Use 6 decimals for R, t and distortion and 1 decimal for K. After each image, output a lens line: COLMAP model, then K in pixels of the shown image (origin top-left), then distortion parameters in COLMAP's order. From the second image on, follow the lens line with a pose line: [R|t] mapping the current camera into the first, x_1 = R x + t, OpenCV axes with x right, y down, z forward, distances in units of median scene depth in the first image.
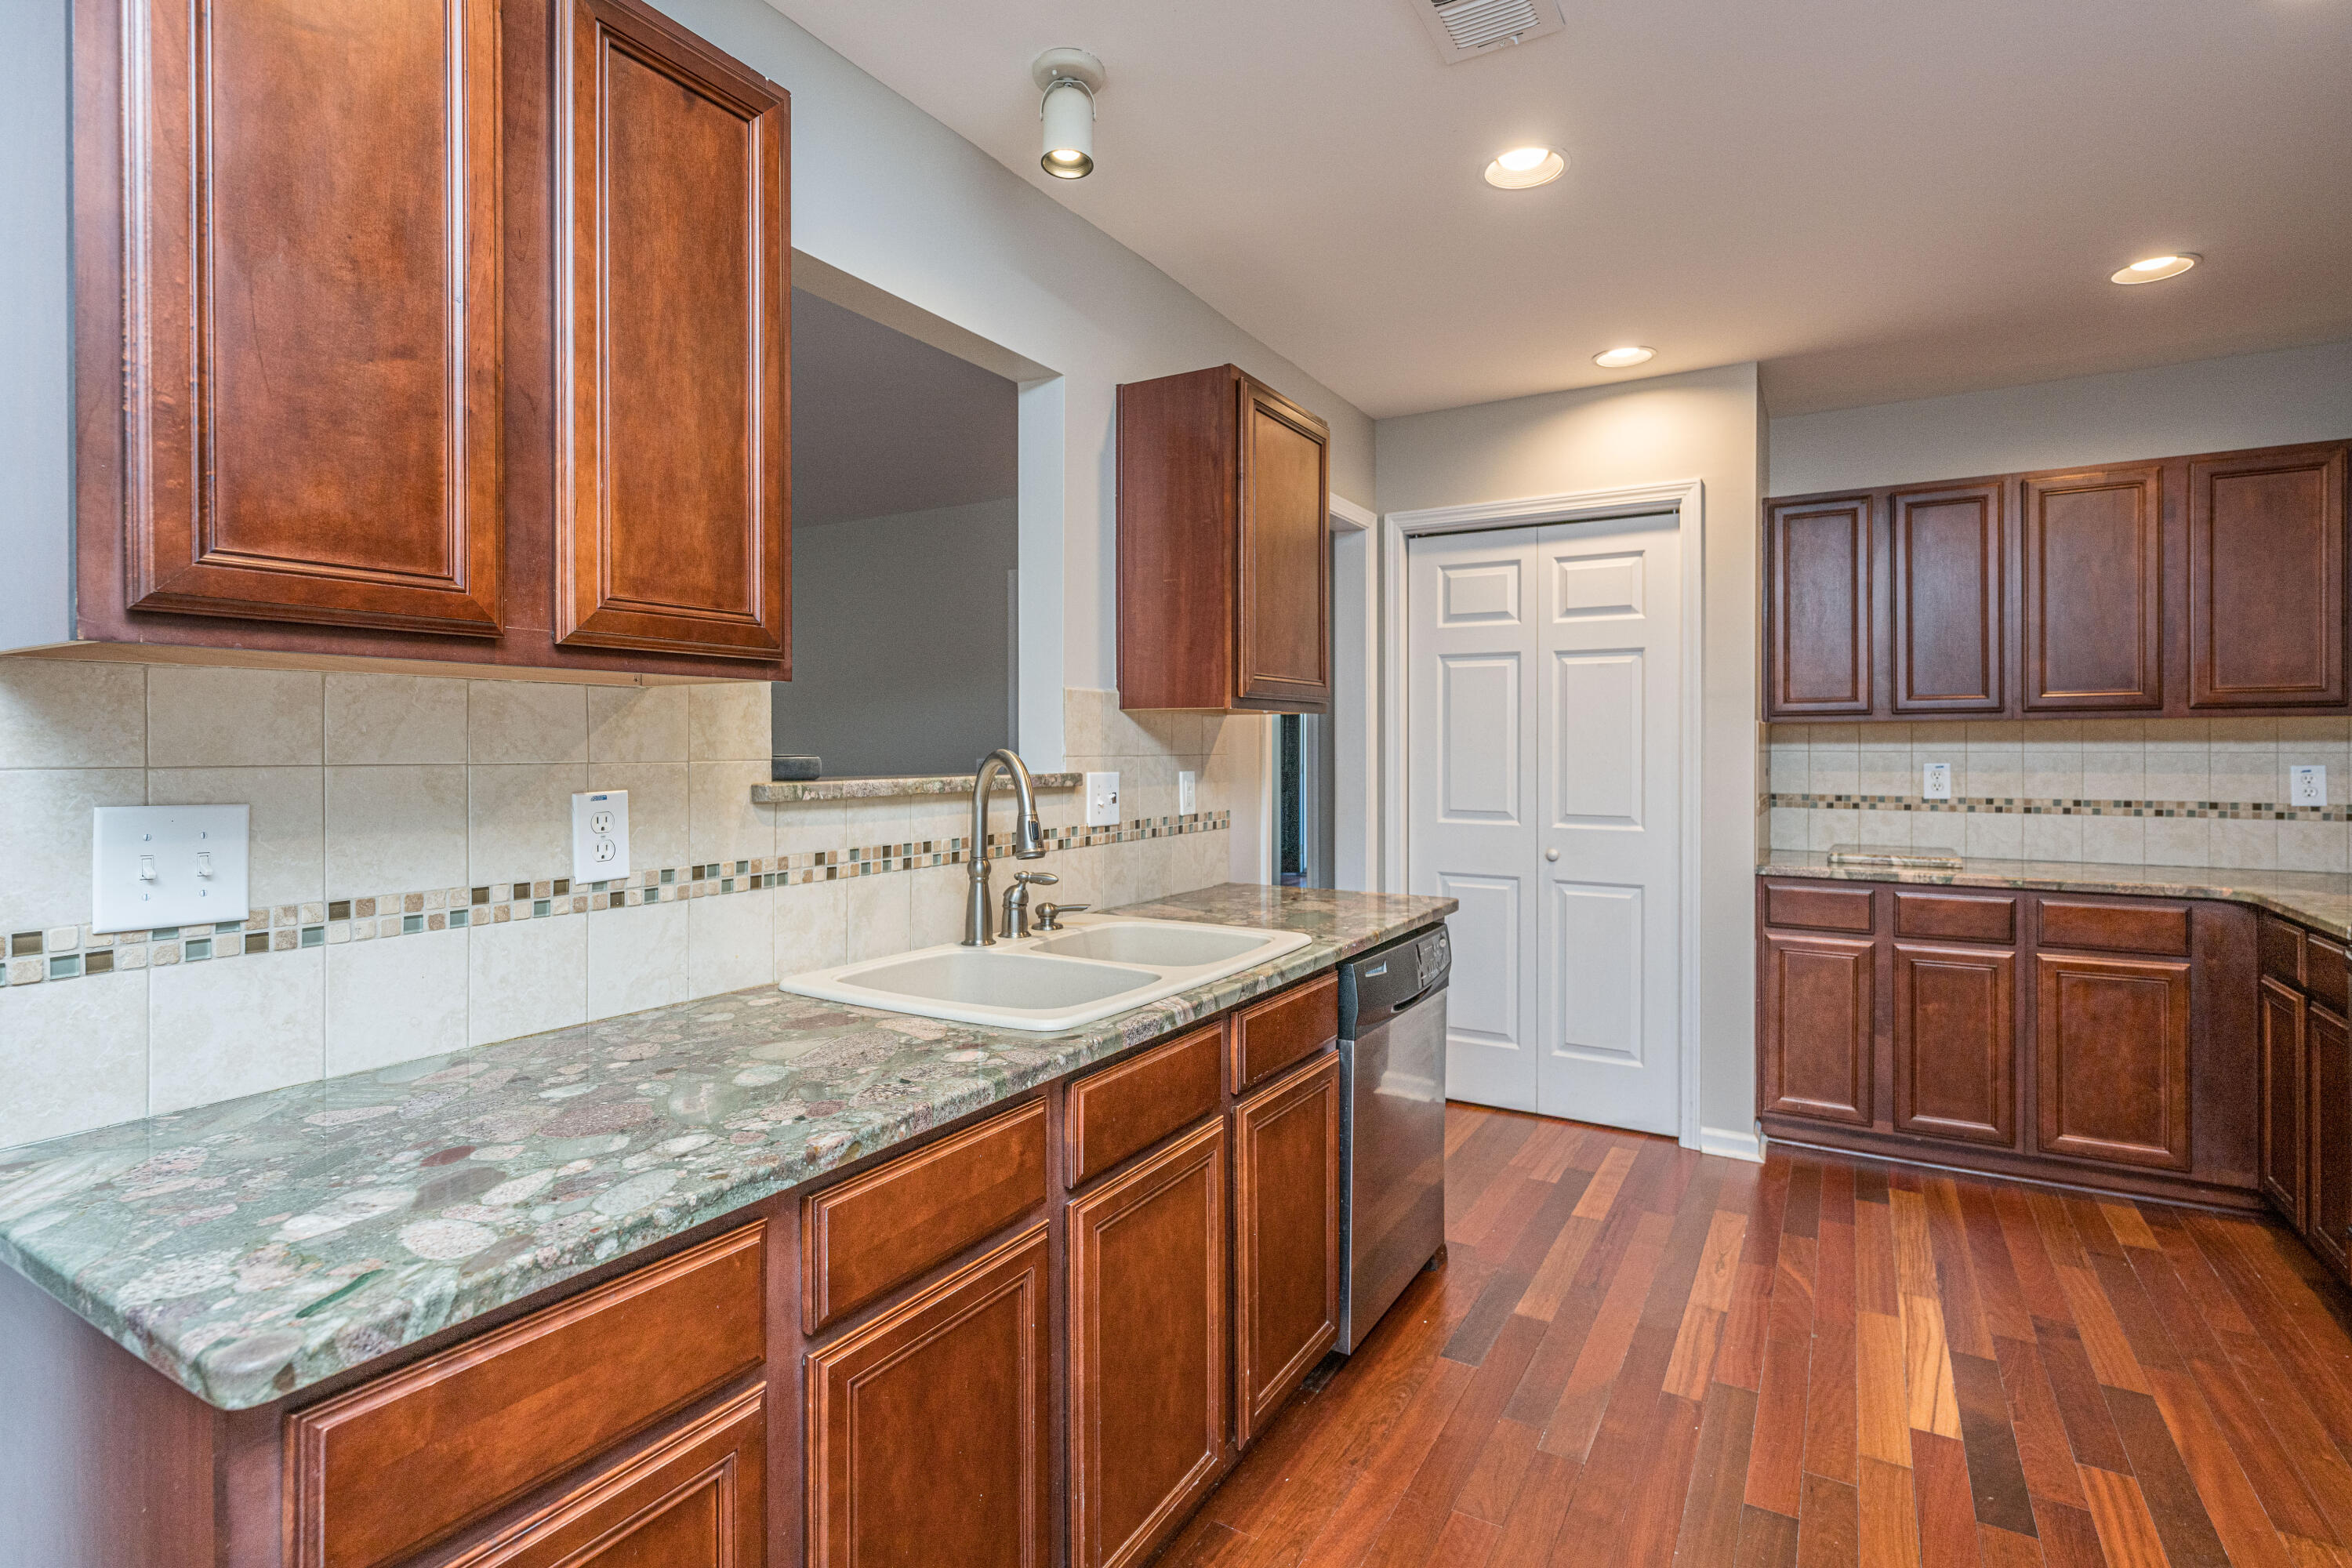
lens RADIAL K [[1154.7, 0, 1176.9], [0, 1154.7, 747.7], [0, 0, 1]] dist [-0.002293, 0.000188]
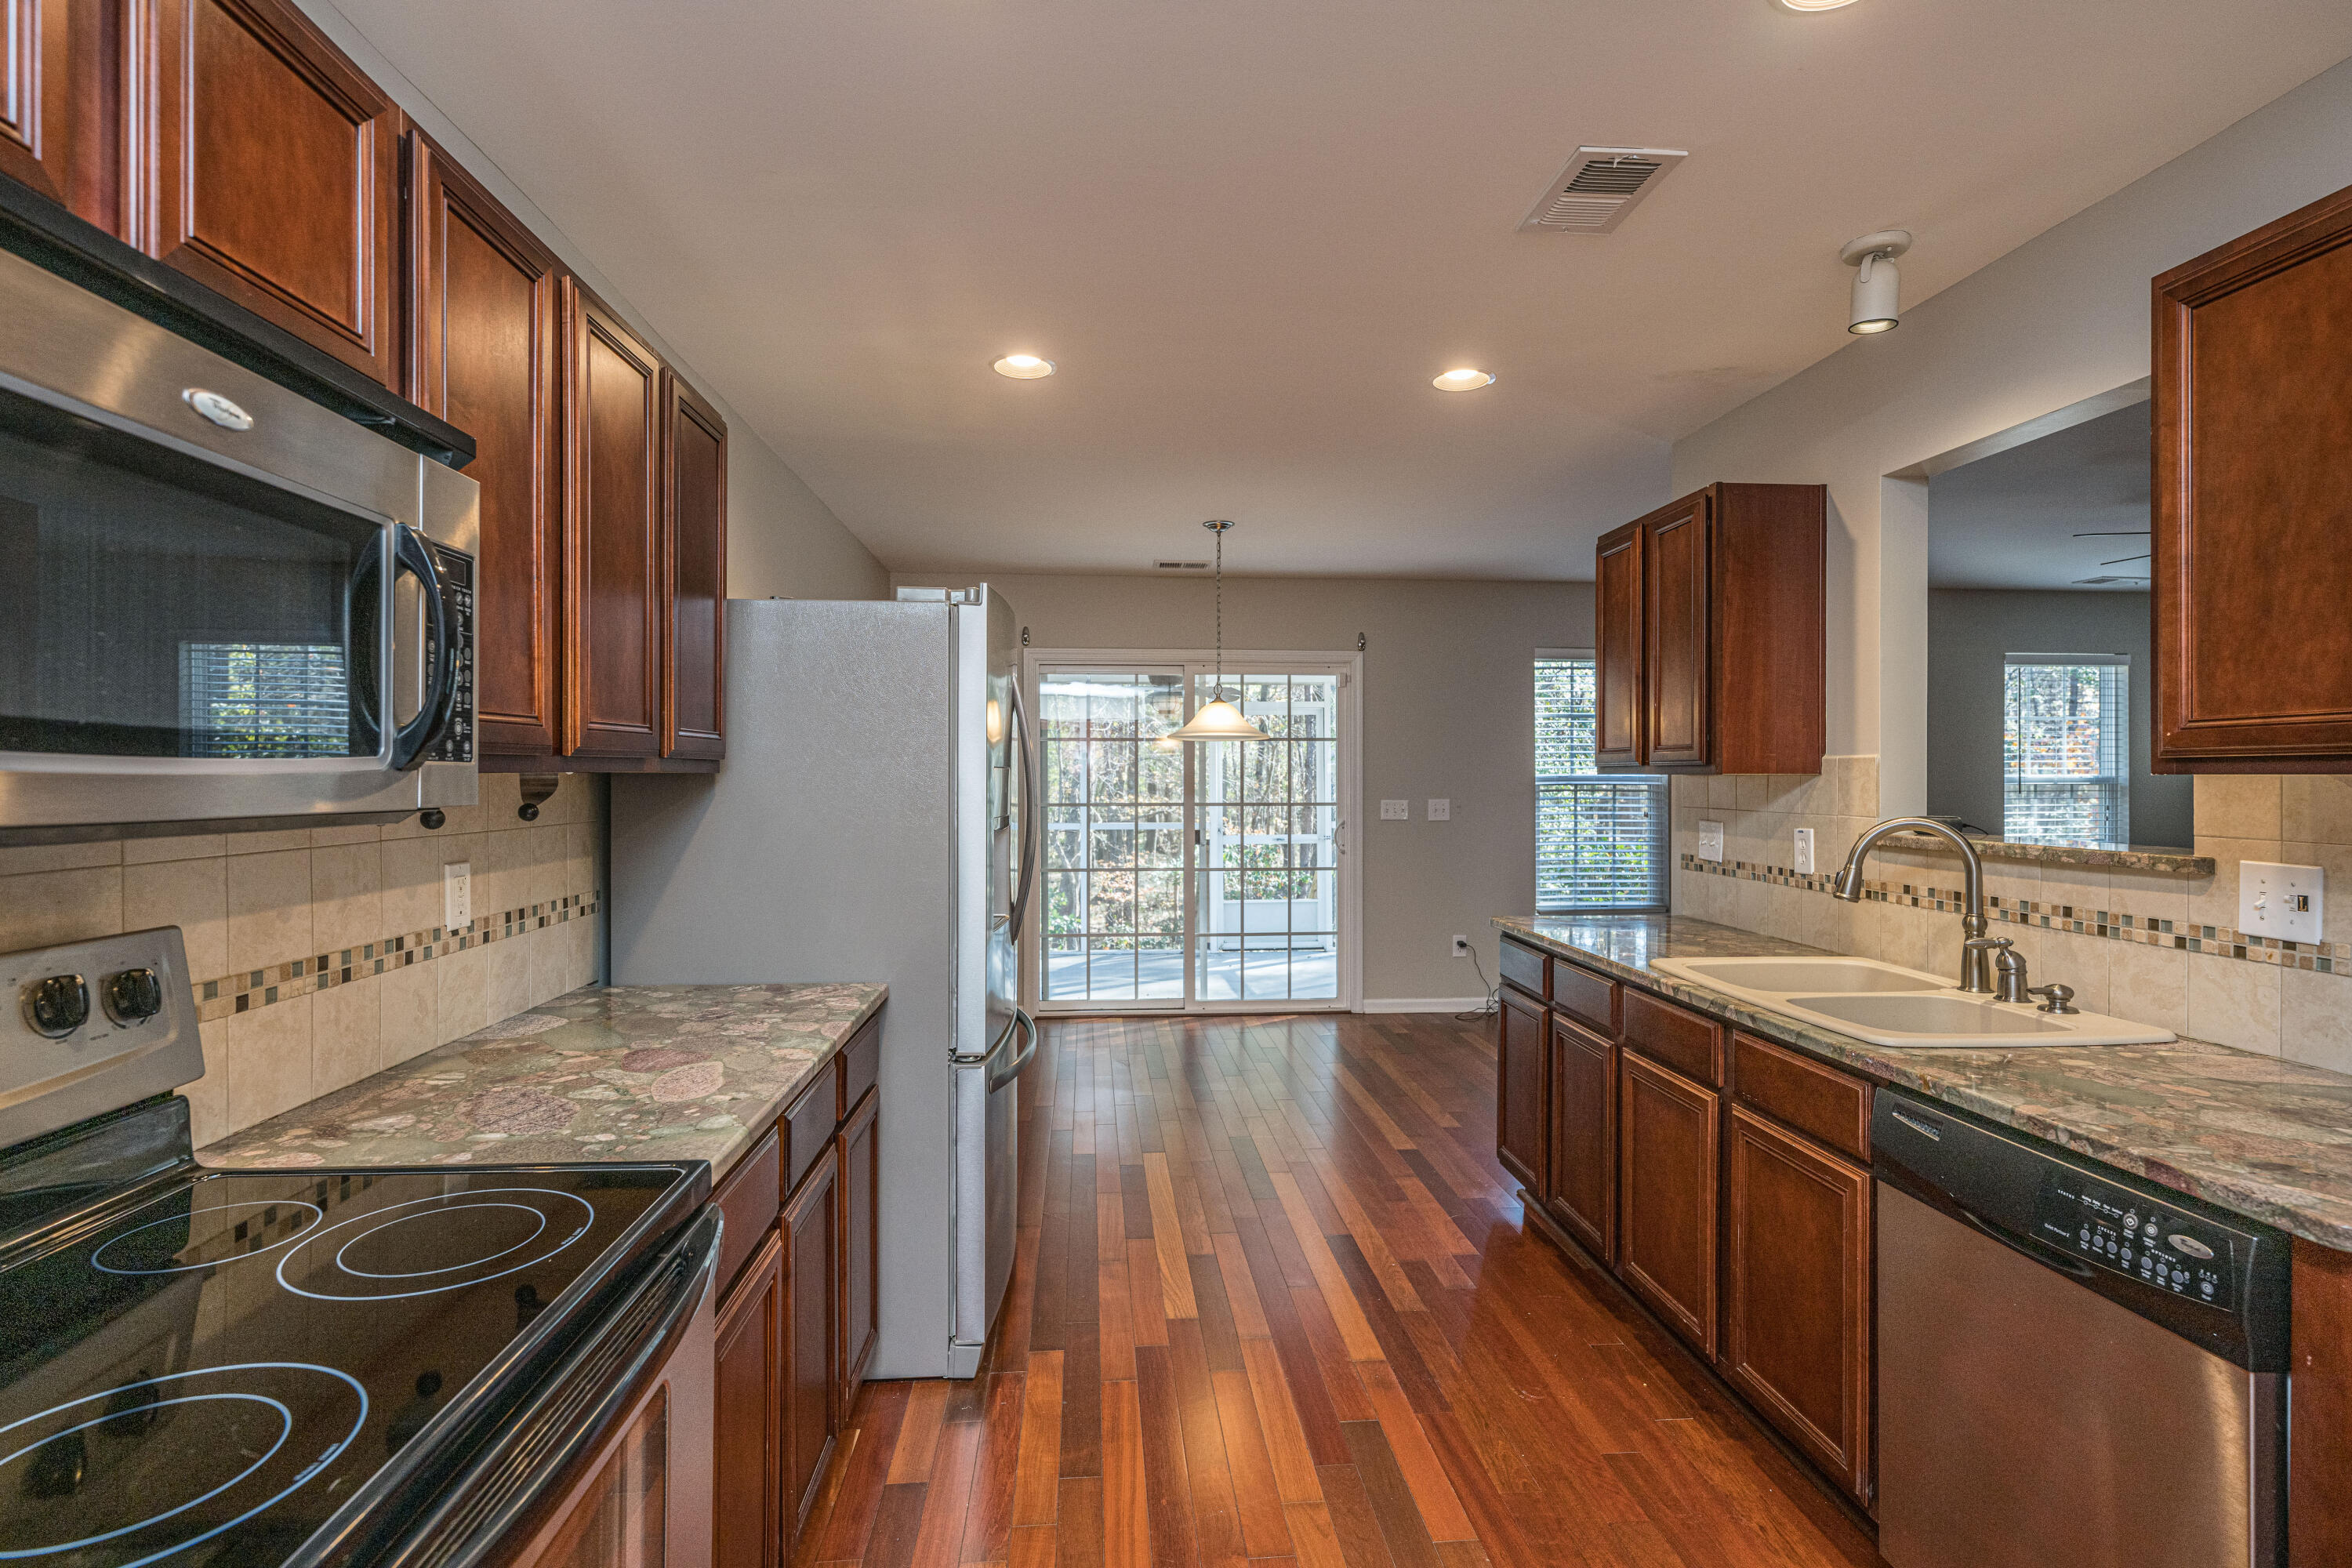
lens RADIAL K [[1023.8, 0, 1170.4], [0, 1023.8, 773.0], [0, 0, 1]] dist [0.002381, 0.000084]
pose [[-0.825326, -0.001526, -0.564655, 0.632042], [-0.000315, 0.999997, -0.002242, -0.024222], [0.564657, -0.001673, -0.825324, 0.838568]]
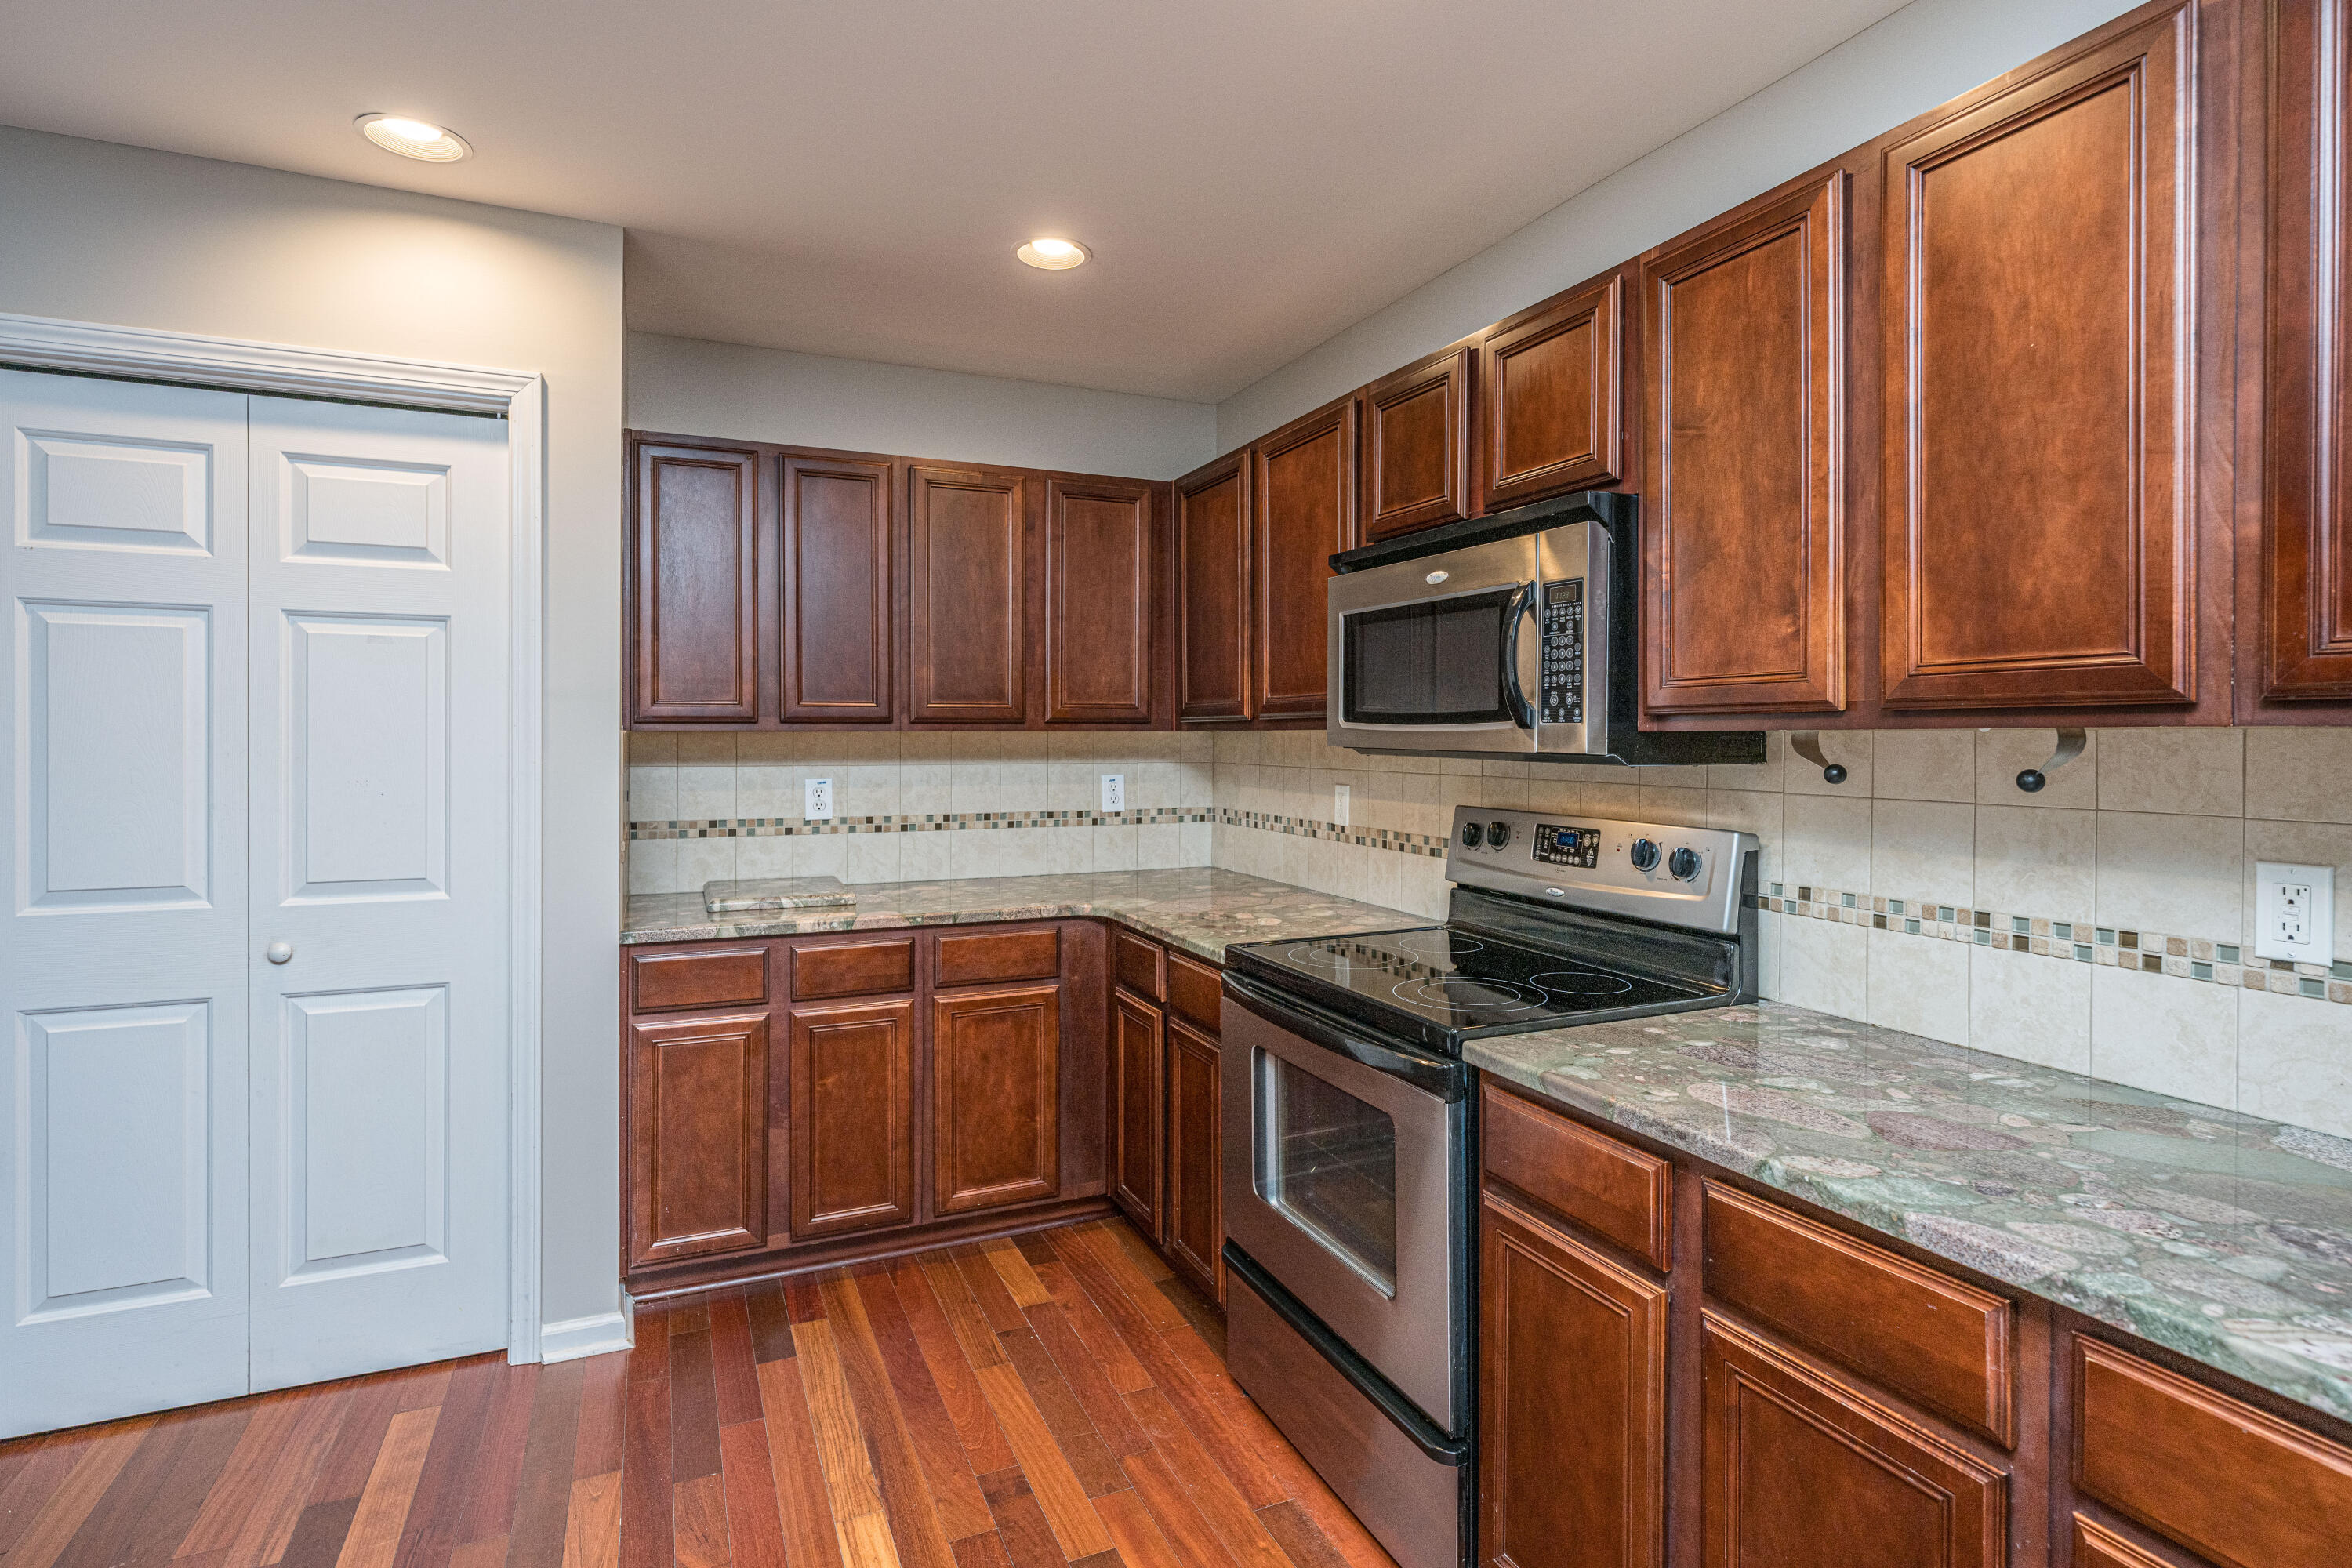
lens RADIAL K [[1154.7, 0, 1180.9], [0, 1154.7, 740.8], [0, 0, 1]] dist [-0.002293, 0.000188]
pose [[0.577812, -0.002424, 0.816166, 0.121108], [-0.002288, 0.999987, 0.004590, -0.021954], [-0.816167, -0.004519, 0.577799, 0.309616]]
